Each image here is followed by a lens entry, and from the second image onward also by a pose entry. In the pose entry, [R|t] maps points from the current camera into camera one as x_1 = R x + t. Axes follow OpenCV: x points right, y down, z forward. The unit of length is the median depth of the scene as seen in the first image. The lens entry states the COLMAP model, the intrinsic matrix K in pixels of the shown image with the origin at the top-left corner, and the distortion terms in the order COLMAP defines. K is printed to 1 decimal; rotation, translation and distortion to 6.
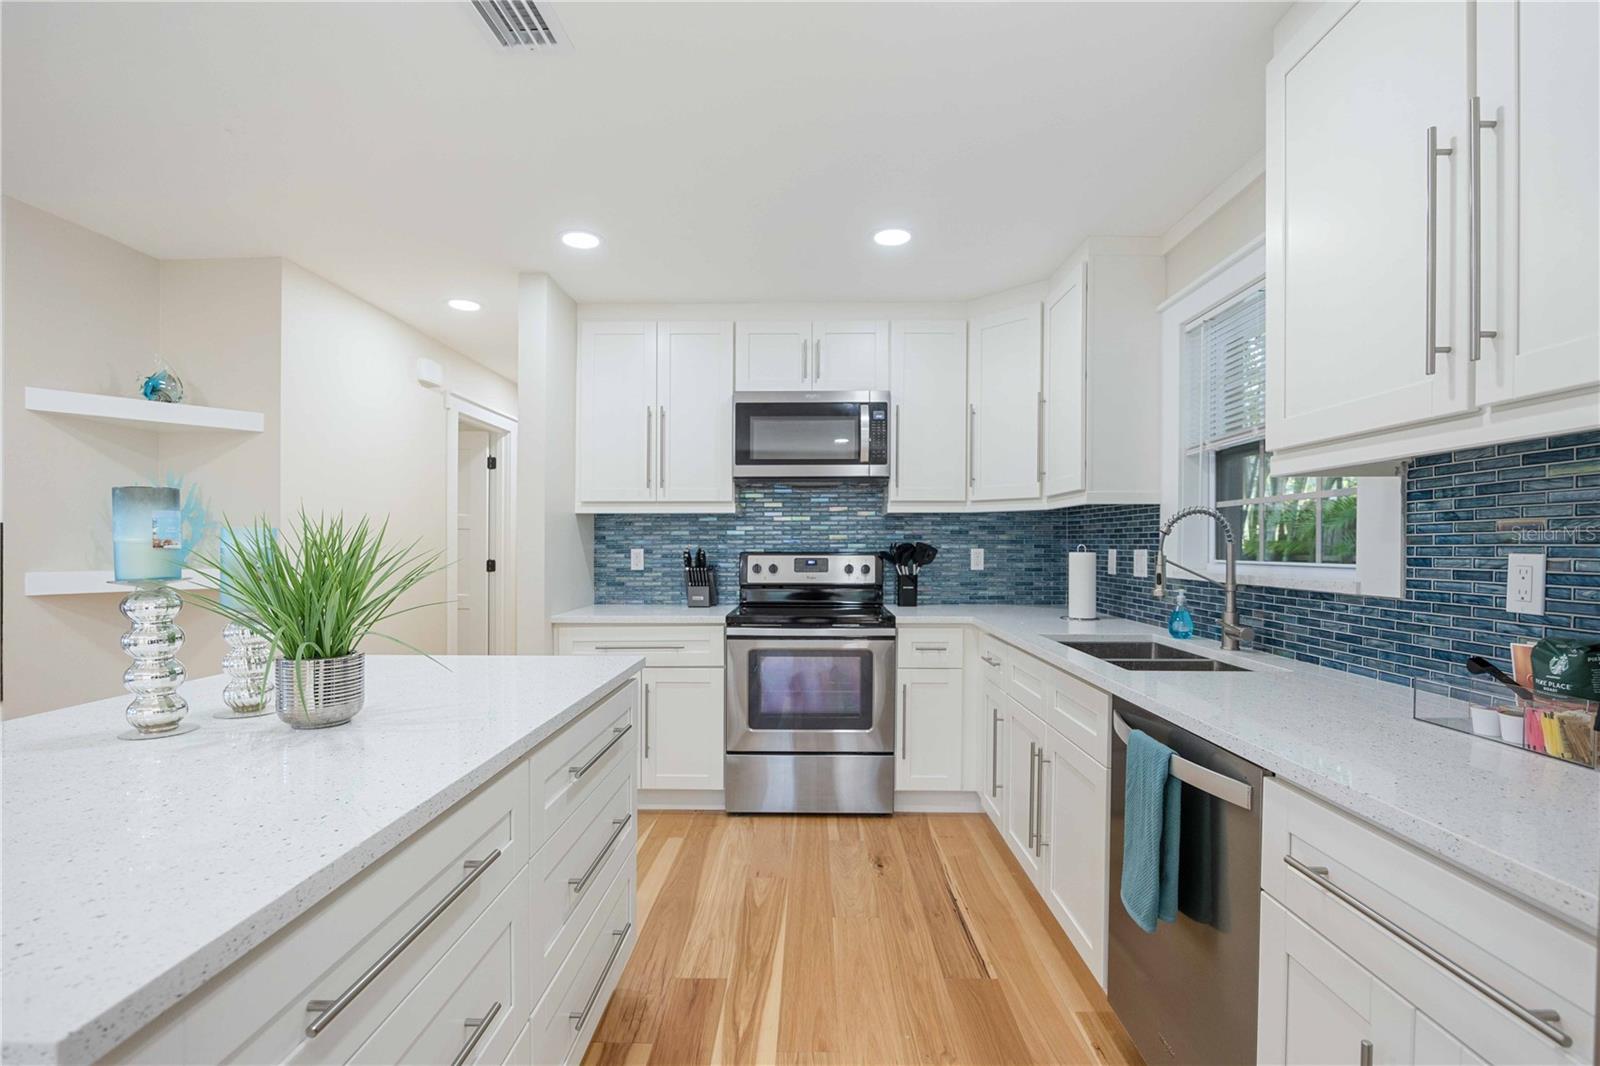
lens RADIAL K [[718.5, 0, 803.7], [0, 718.5, 557.3], [0, 0, 1]] dist [-0.019695, -0.000153]
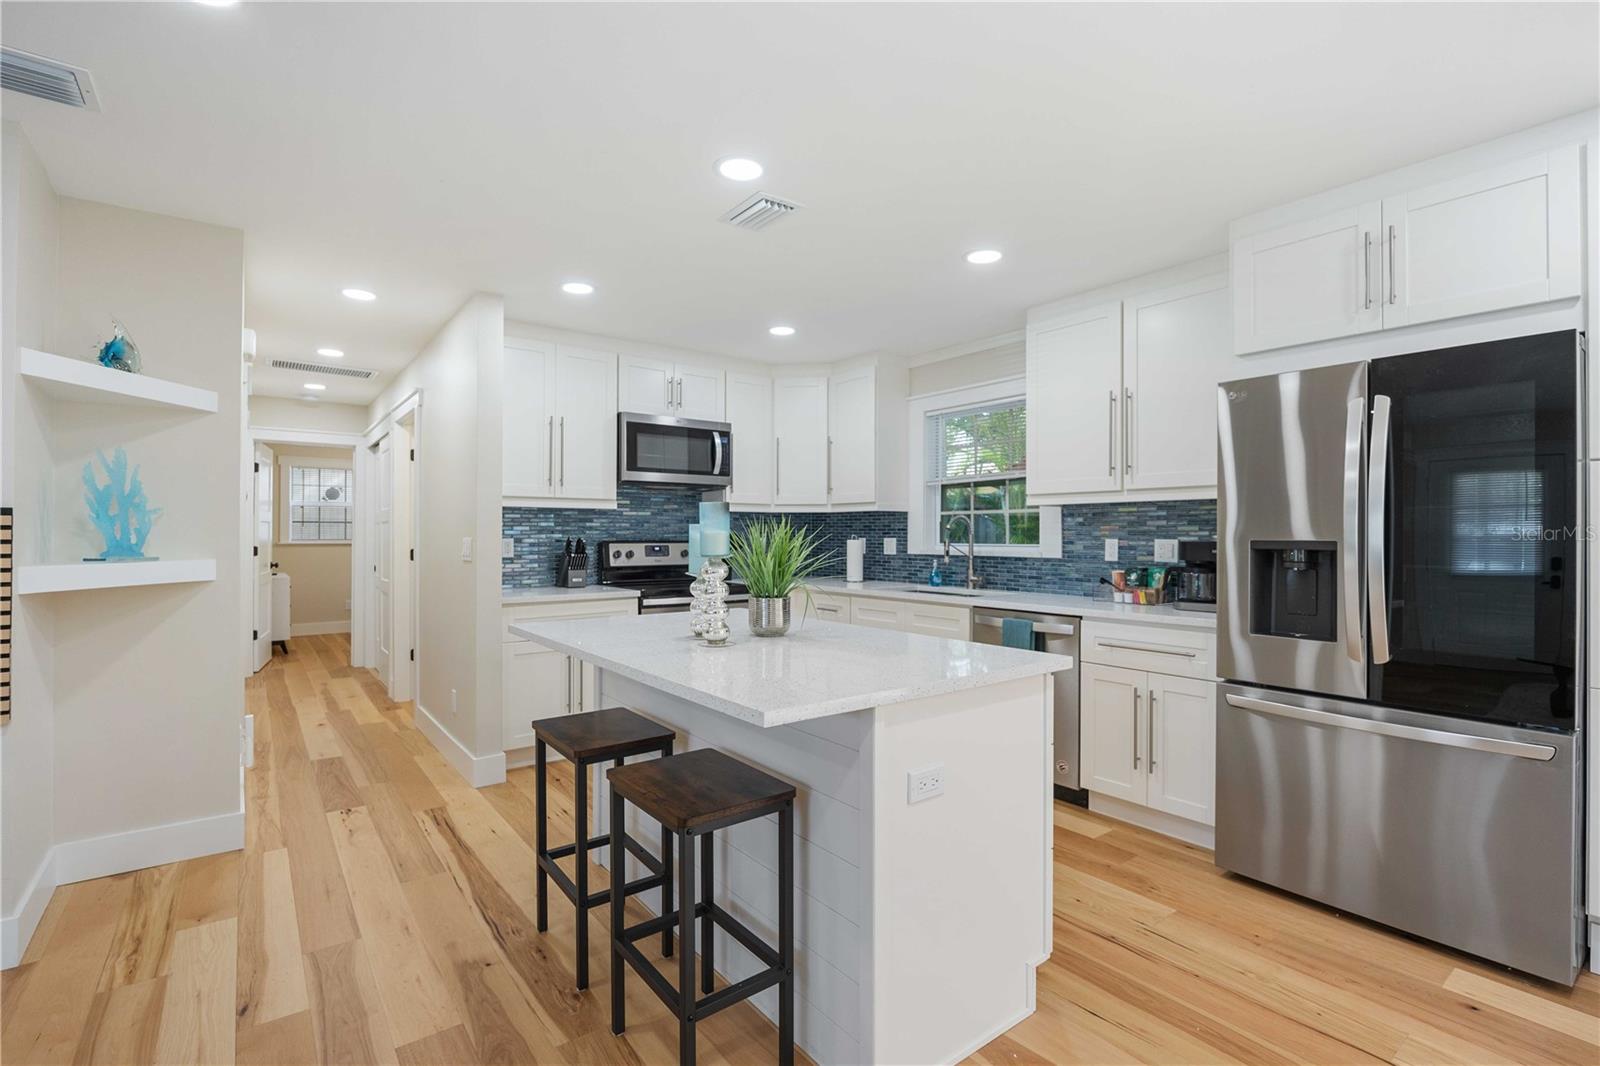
lens RADIAL K [[732.8, 0, 800.0], [0, 732.8, 533.0], [0, 0, 1]] dist [-0.004082, -0.000343]
pose [[0.784687, 0.002256, 0.619889, -0.706472], [0.009217, 0.999840, -0.015306, 0.001603], [-0.619824, 0.017724, 0.784541, -0.201539]]
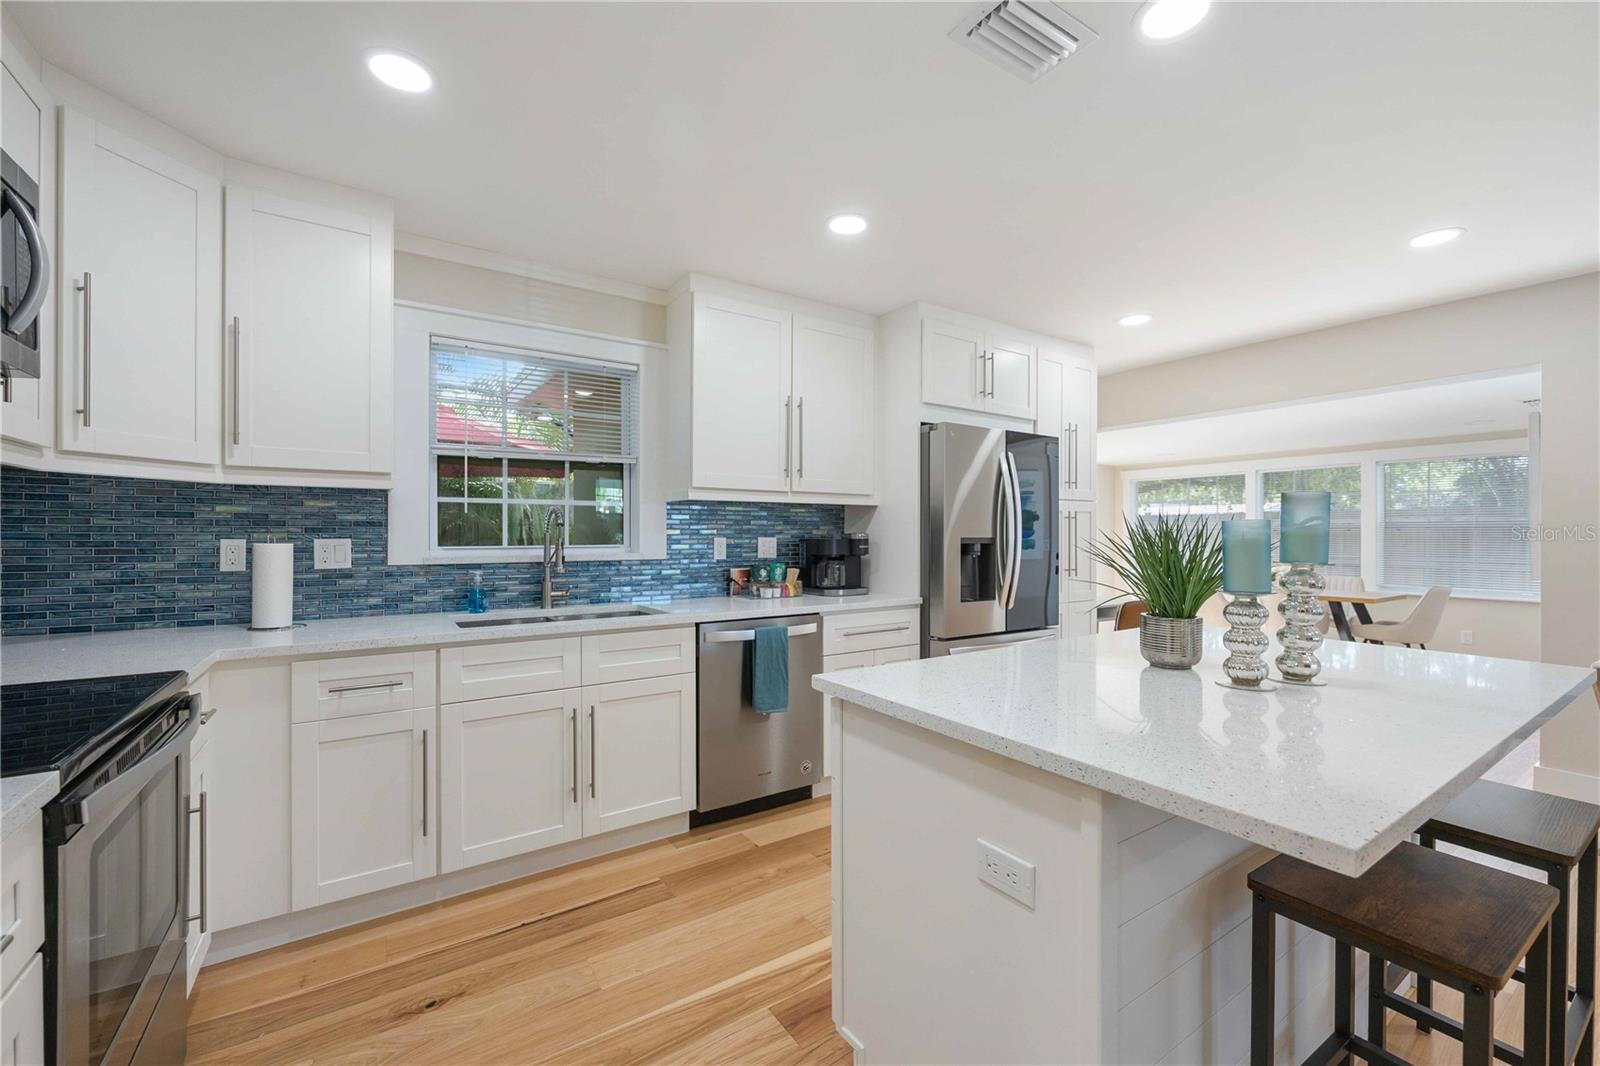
lens RADIAL K [[653.7, 0, 803.5], [0, 653.7, 537.3], [0, 0, 1]] dist [-0.001475, 0.000300]
pose [[-0.568703, -0.006383, 0.822518, -0.523443], [0.011685, 0.999806, 0.015838, -0.017730], [-0.822460, 0.018618, -0.568518, 0.913281]]
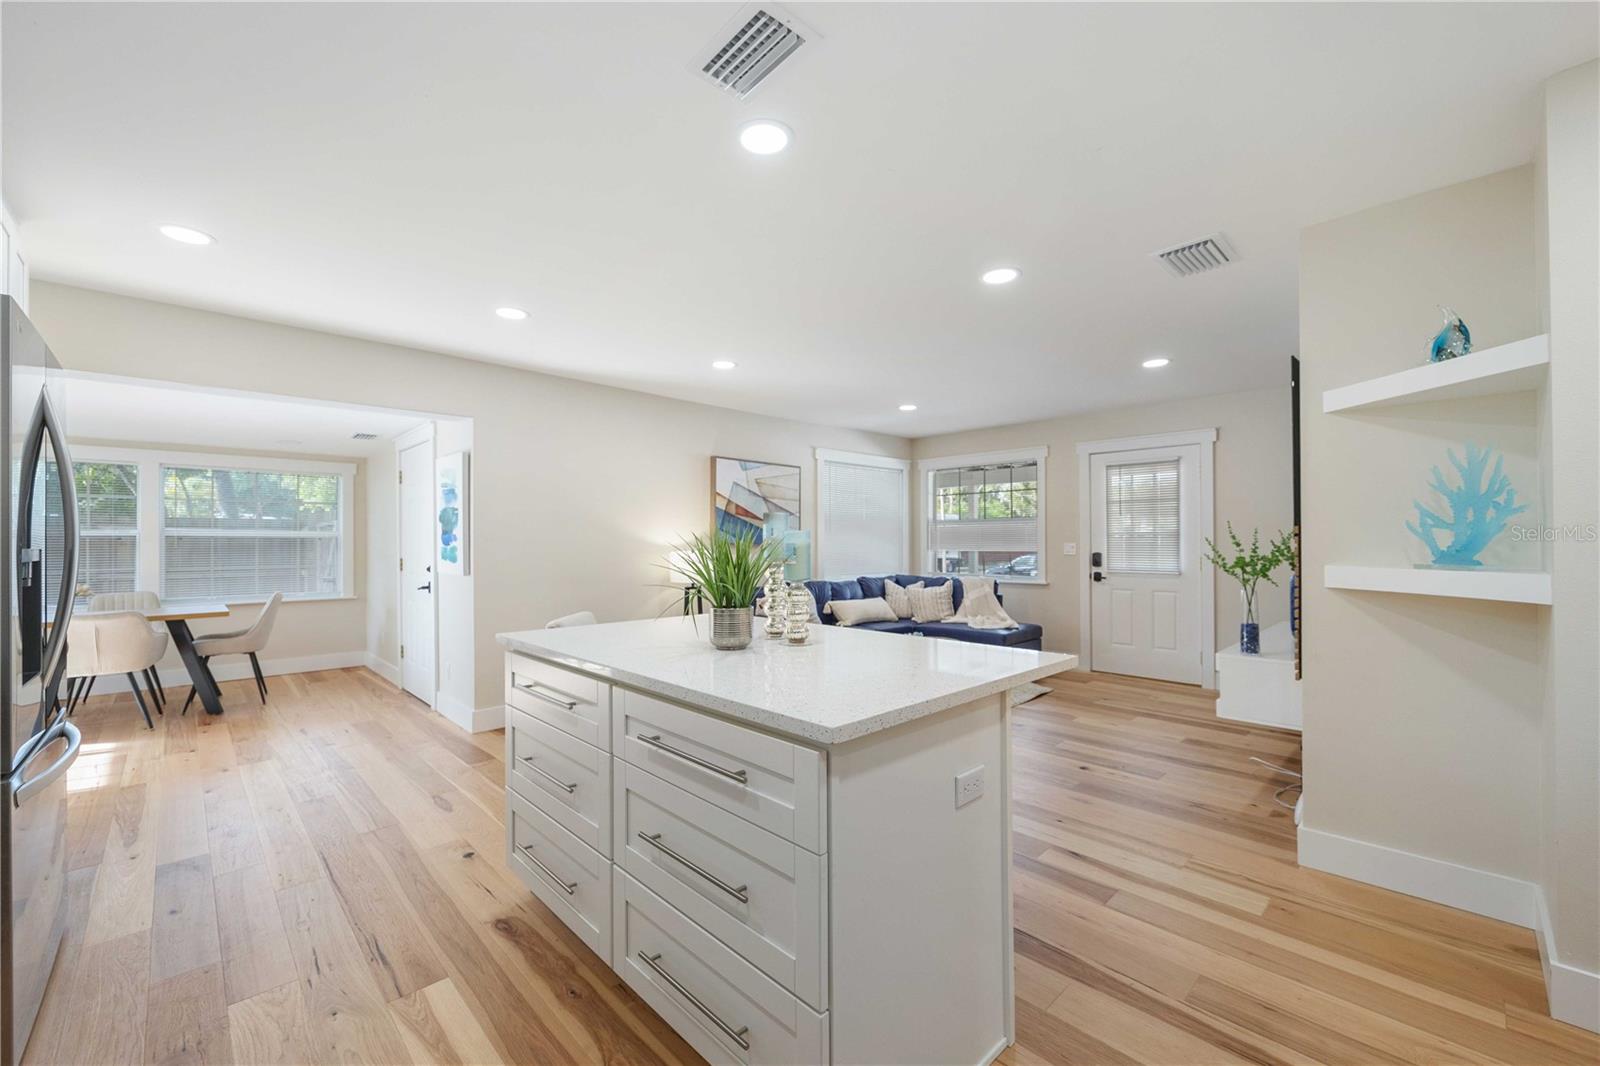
lens RADIAL K [[648.5, 0, 803.7], [0, 648.5, 537.7], [0, 0, 1]] dist [0.000287, -0.000278]
pose [[-0.706940, -0.002510, -0.707269, 0.112991], [-0.007880, 0.999960, 0.004327, -0.014743], [0.707229, 0.008632, -0.706932, 0.877960]]
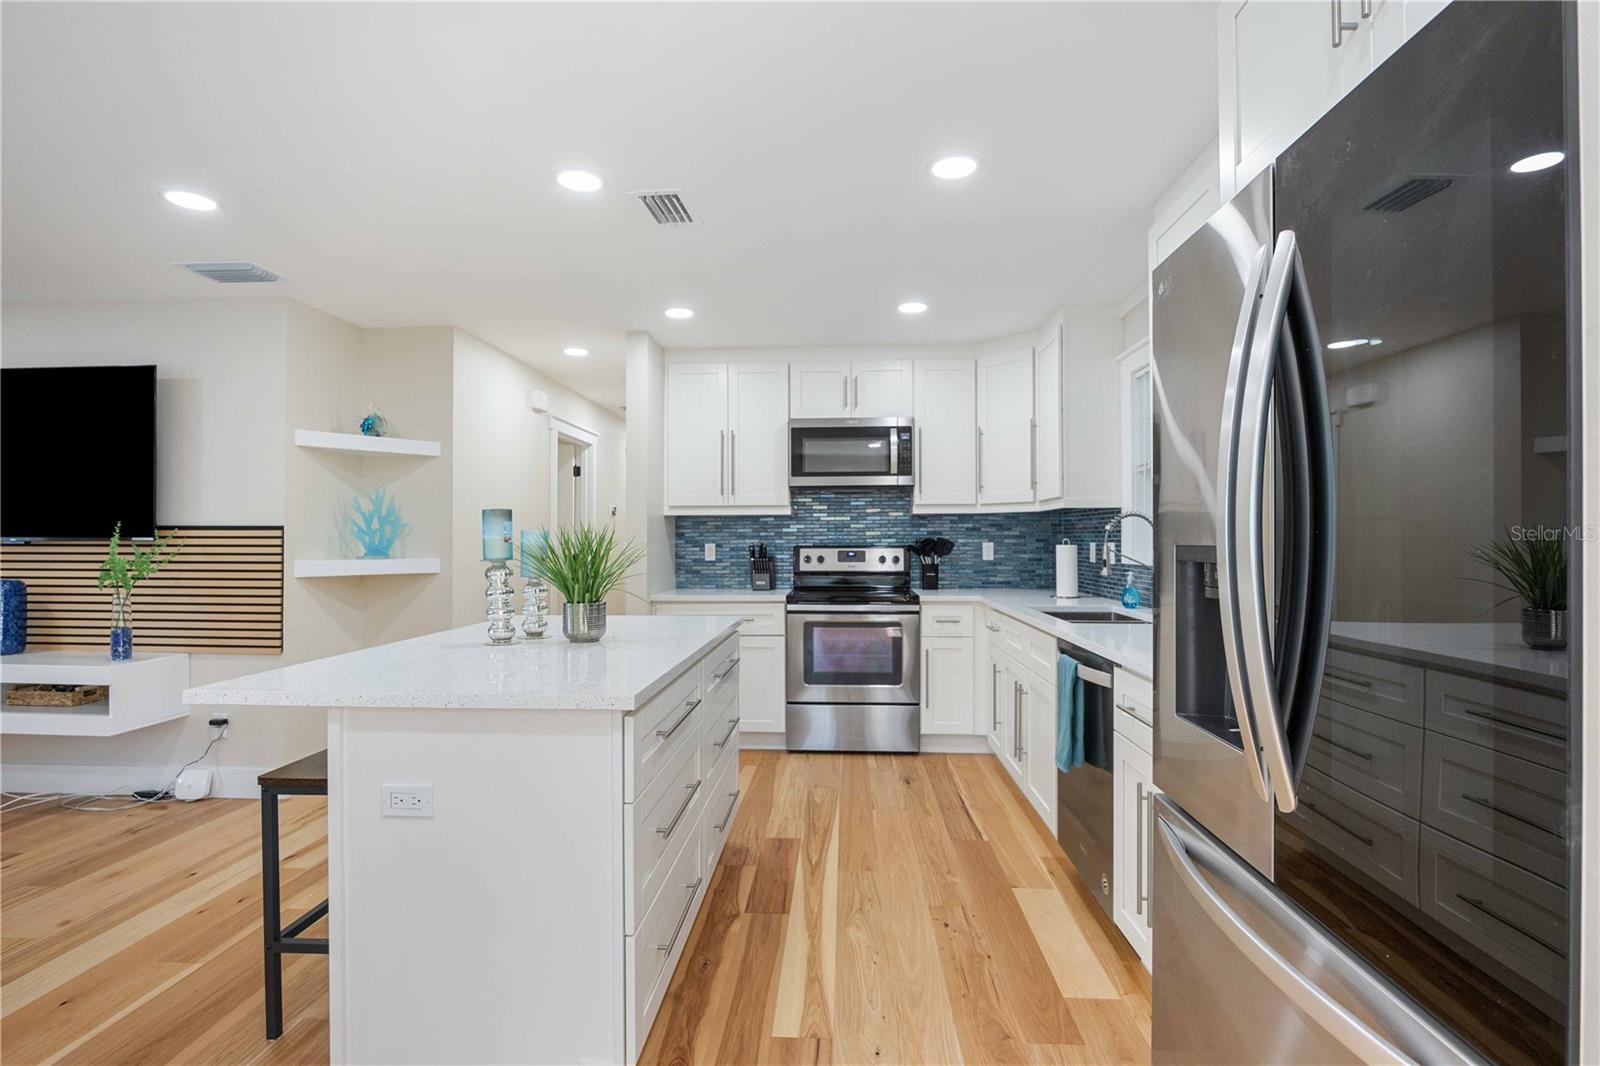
lens RADIAL K [[746.8, 0, 801.6], [0, 746.8, 534.5], [0, 0, 1]] dist [-0.014344, 0.000355]
pose [[0.999079, -0.004602, -0.042652, -0.024094], [0.003520, 0.999671, -0.025404, 0.006854], [0.042755, 0.025231, 0.998767, -0.337327]]
